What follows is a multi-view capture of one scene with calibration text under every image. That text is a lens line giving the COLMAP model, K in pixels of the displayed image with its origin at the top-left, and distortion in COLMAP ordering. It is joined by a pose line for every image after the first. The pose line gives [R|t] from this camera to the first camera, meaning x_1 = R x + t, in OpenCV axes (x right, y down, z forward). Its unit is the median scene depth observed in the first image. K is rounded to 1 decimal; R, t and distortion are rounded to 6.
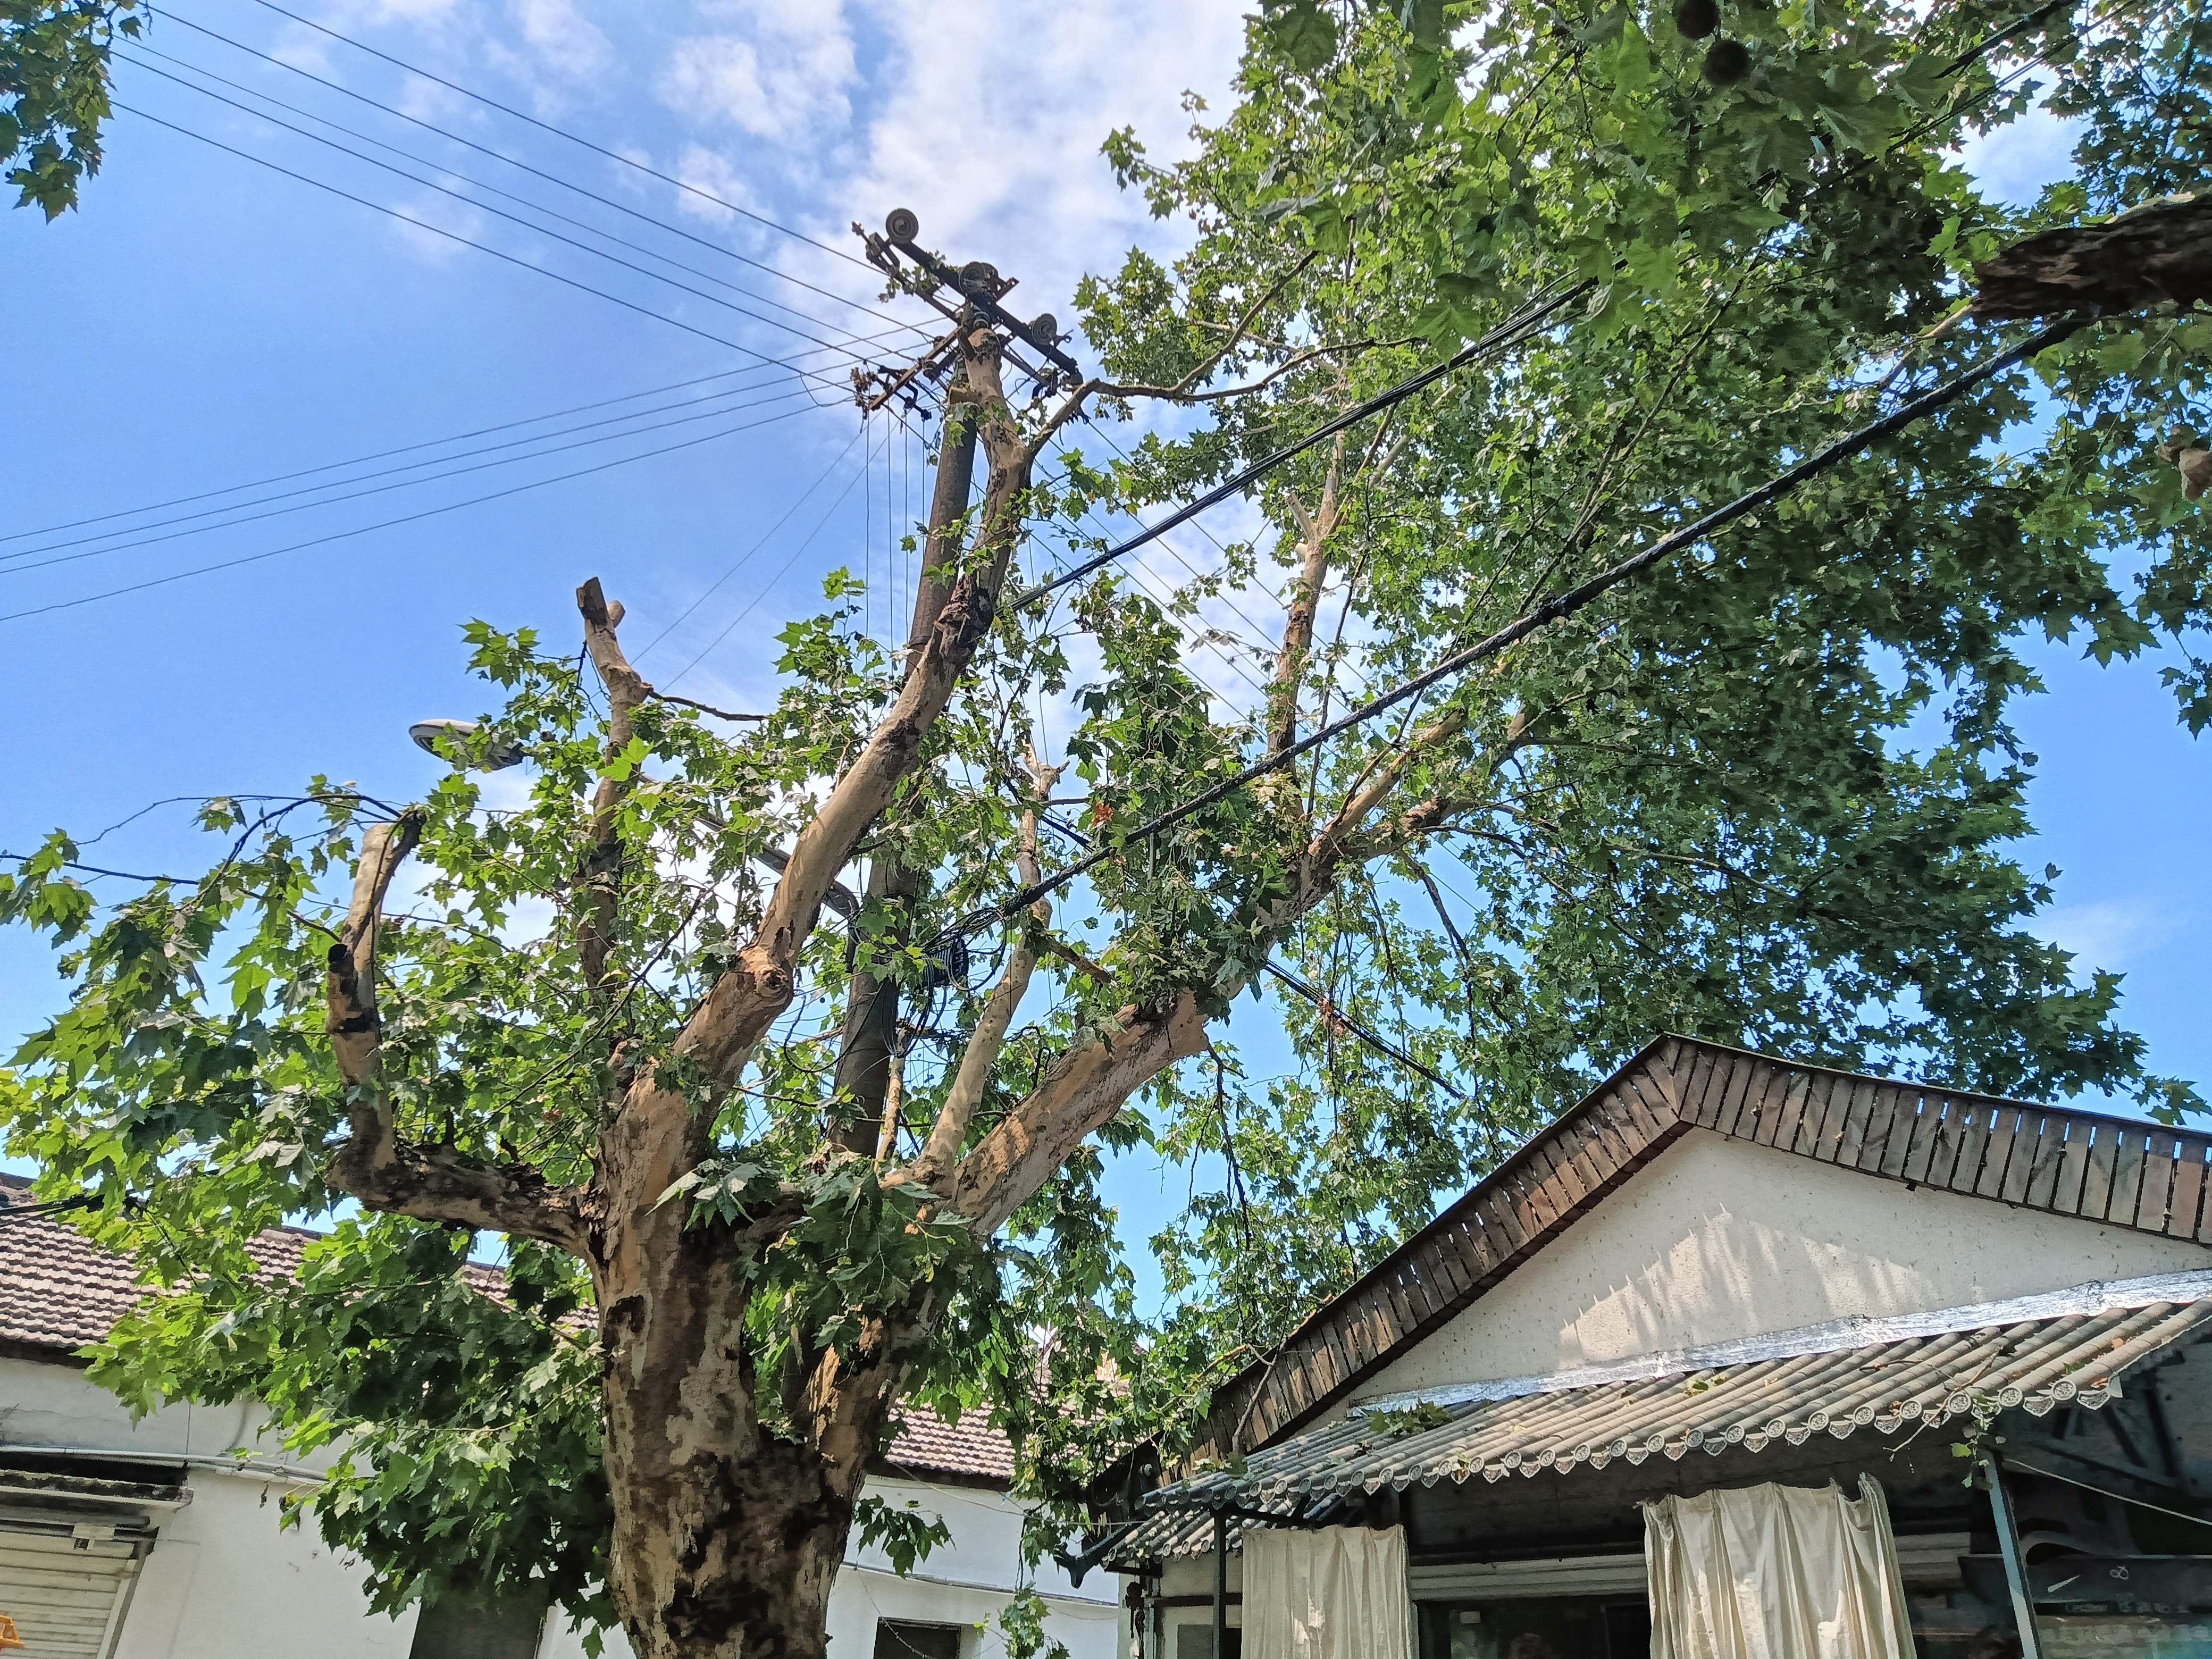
lens RADIAL K [[1680.8, 0, 1106.0], [0, 1680.8, 829.5], [0, 0, 1]] dist [0.001733, 0.003829]
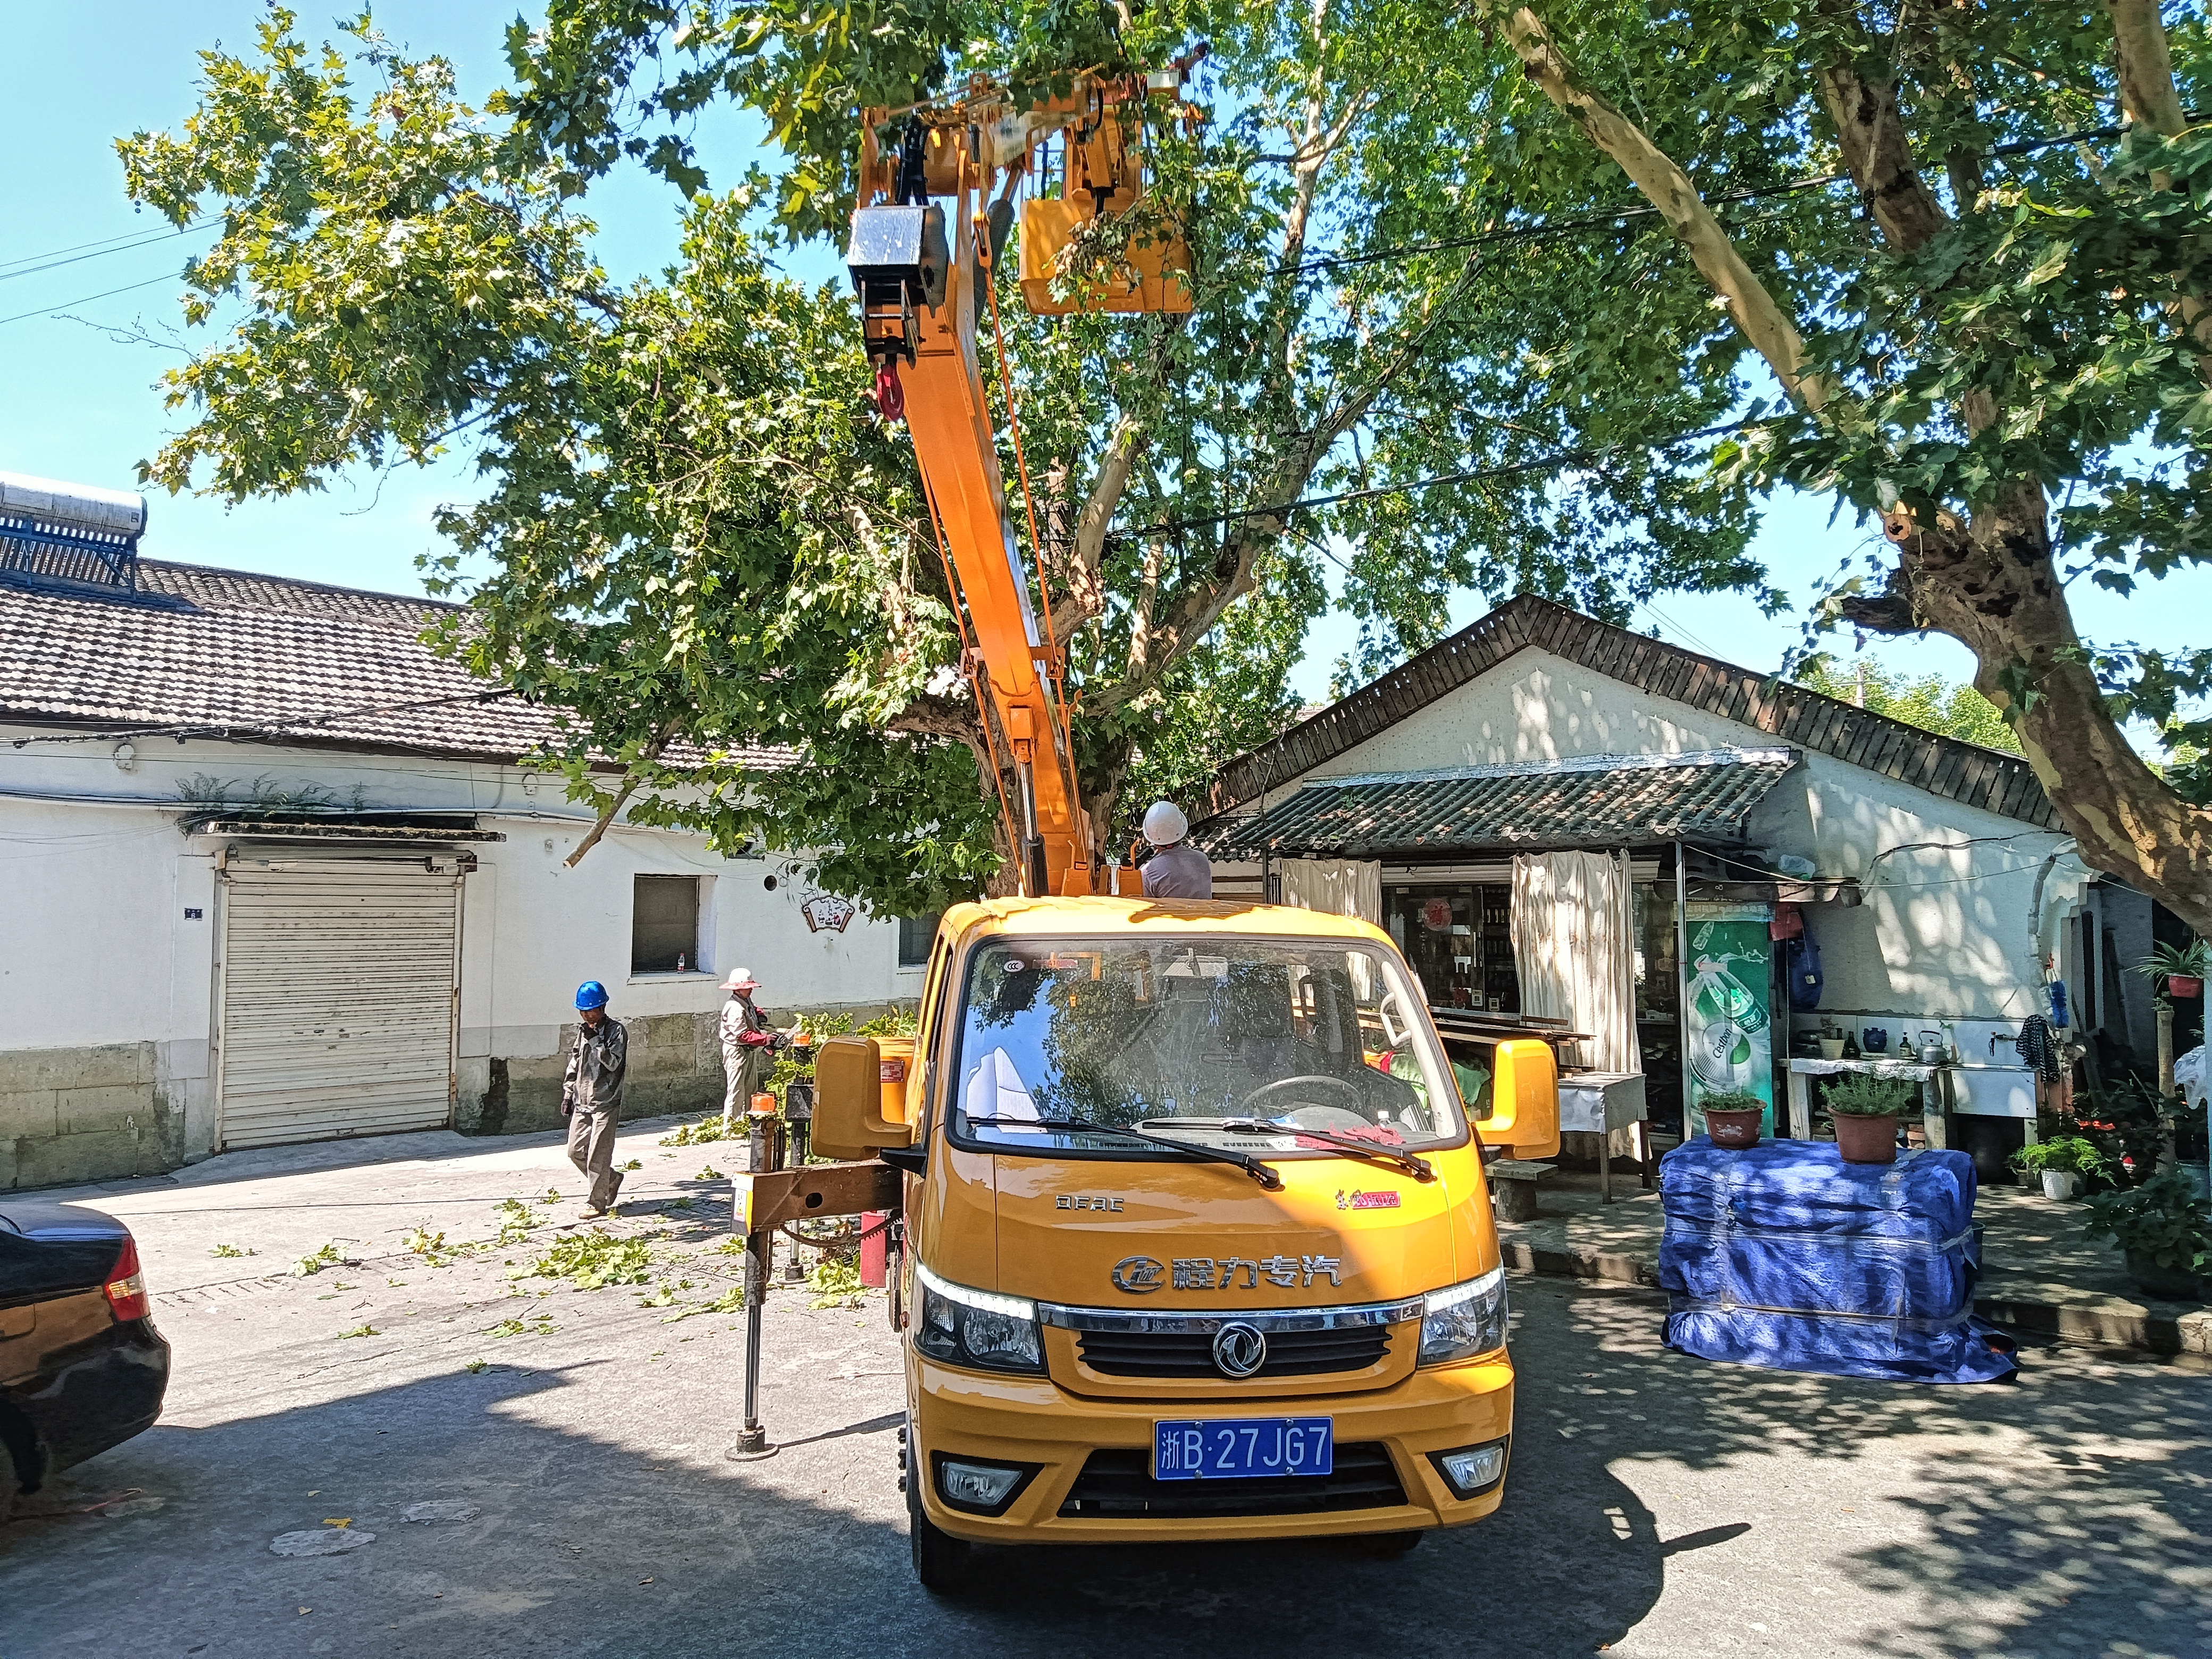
lens RADIAL K [[1680.8, 0, 1106.0], [0, 1680.8, 829.5], [0, 0, 1]] dist [0.001733, 0.003829]
pose [[0.978147, -0.030720, 0.205633, -0.348774], [-0.059529, 0.906242, 0.418546, -0.271705], [-0.199211, -0.421641, 0.884609, -0.425681]]
